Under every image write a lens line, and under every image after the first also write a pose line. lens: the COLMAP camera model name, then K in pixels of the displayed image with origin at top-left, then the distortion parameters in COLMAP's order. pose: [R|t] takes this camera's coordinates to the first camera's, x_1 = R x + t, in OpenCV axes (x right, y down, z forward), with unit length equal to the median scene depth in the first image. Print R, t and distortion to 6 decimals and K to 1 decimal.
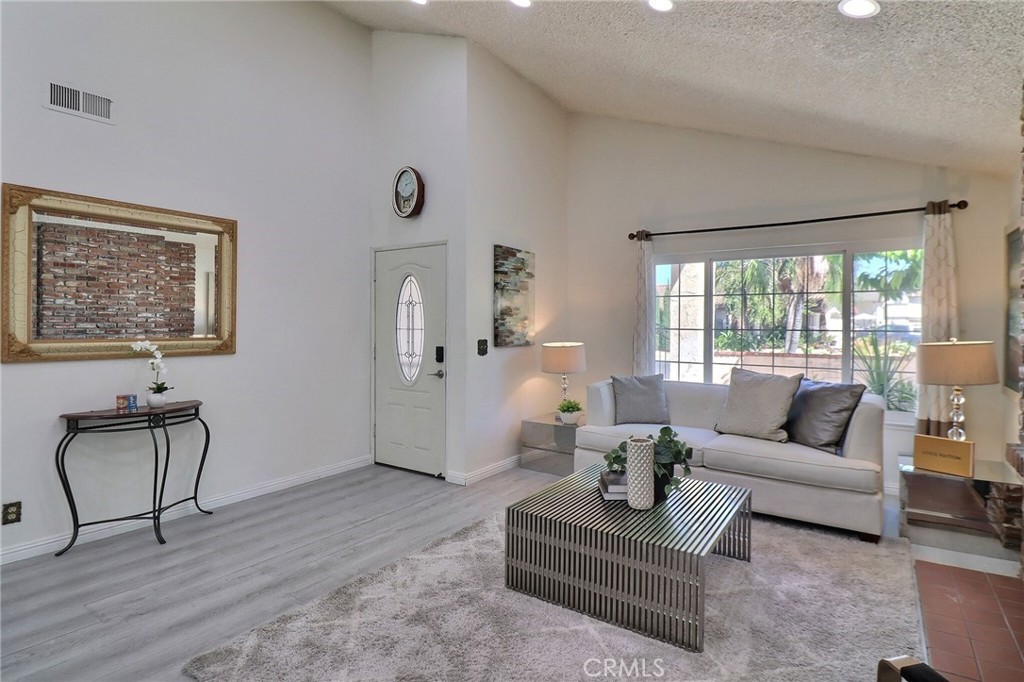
lens RADIAL K [[515.7, 0, 543.3], [0, 515.7, 326.6], [0, 0, 1]] dist [0.001997, -0.013141]
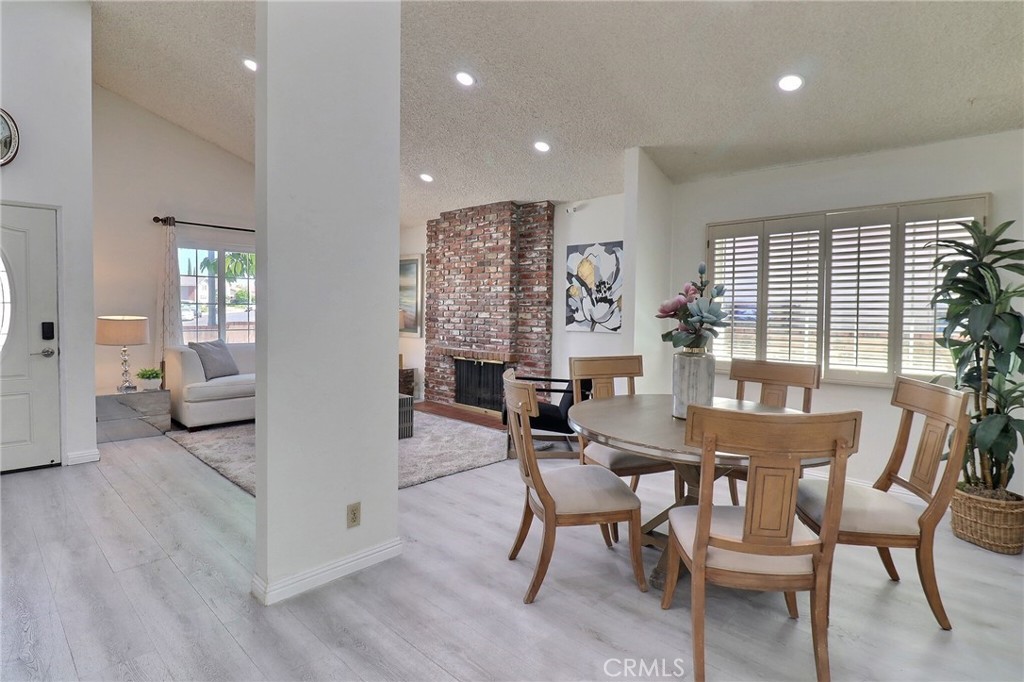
lens RADIAL K [[536.0, 0, 540.4], [0, 536.0, 328.2], [0, 0, 1]] dist [0.003157, -0.010663]
pose [[0.169408, -0.040552, 0.984711, -0.977849], [-0.007124, 0.999077, 0.042369, 0.003458], [-0.985520, -0.014193, 0.168963, -0.008404]]
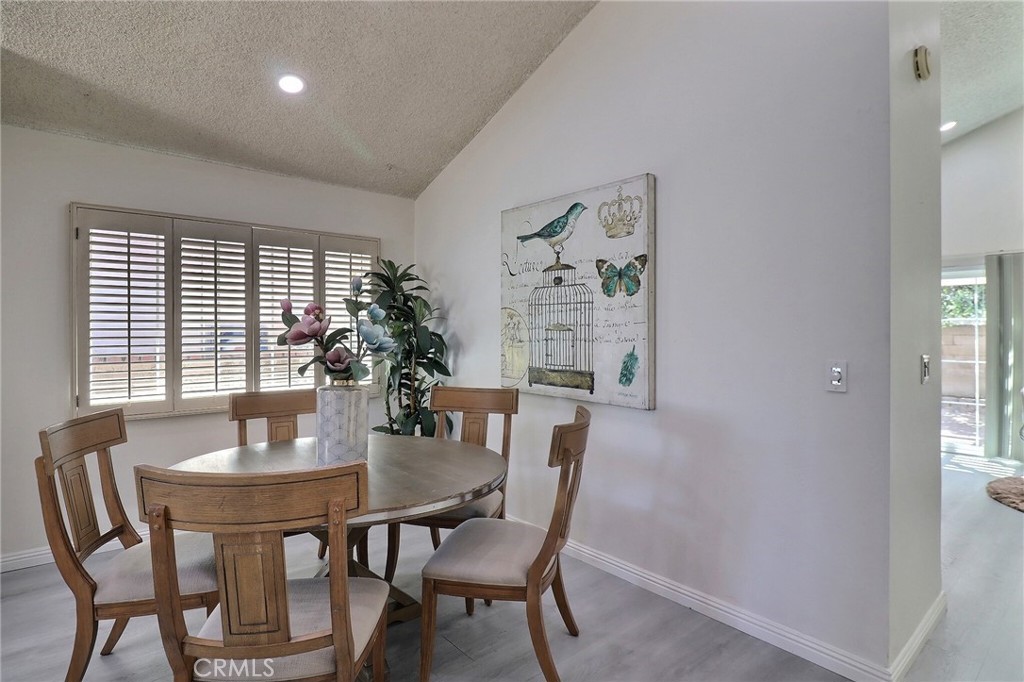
lens RADIAL K [[536.0, 0, 540.4], [0, 536.0, 328.2], [0, 0, 1]] dist [0.003157, -0.010663]
pose [[-0.967084, -0.008973, 0.254299, -0.649631], [-0.008753, 0.999960, 0.002000, -0.001744], [-0.254306, -0.000291, -0.967124, 0.362114]]
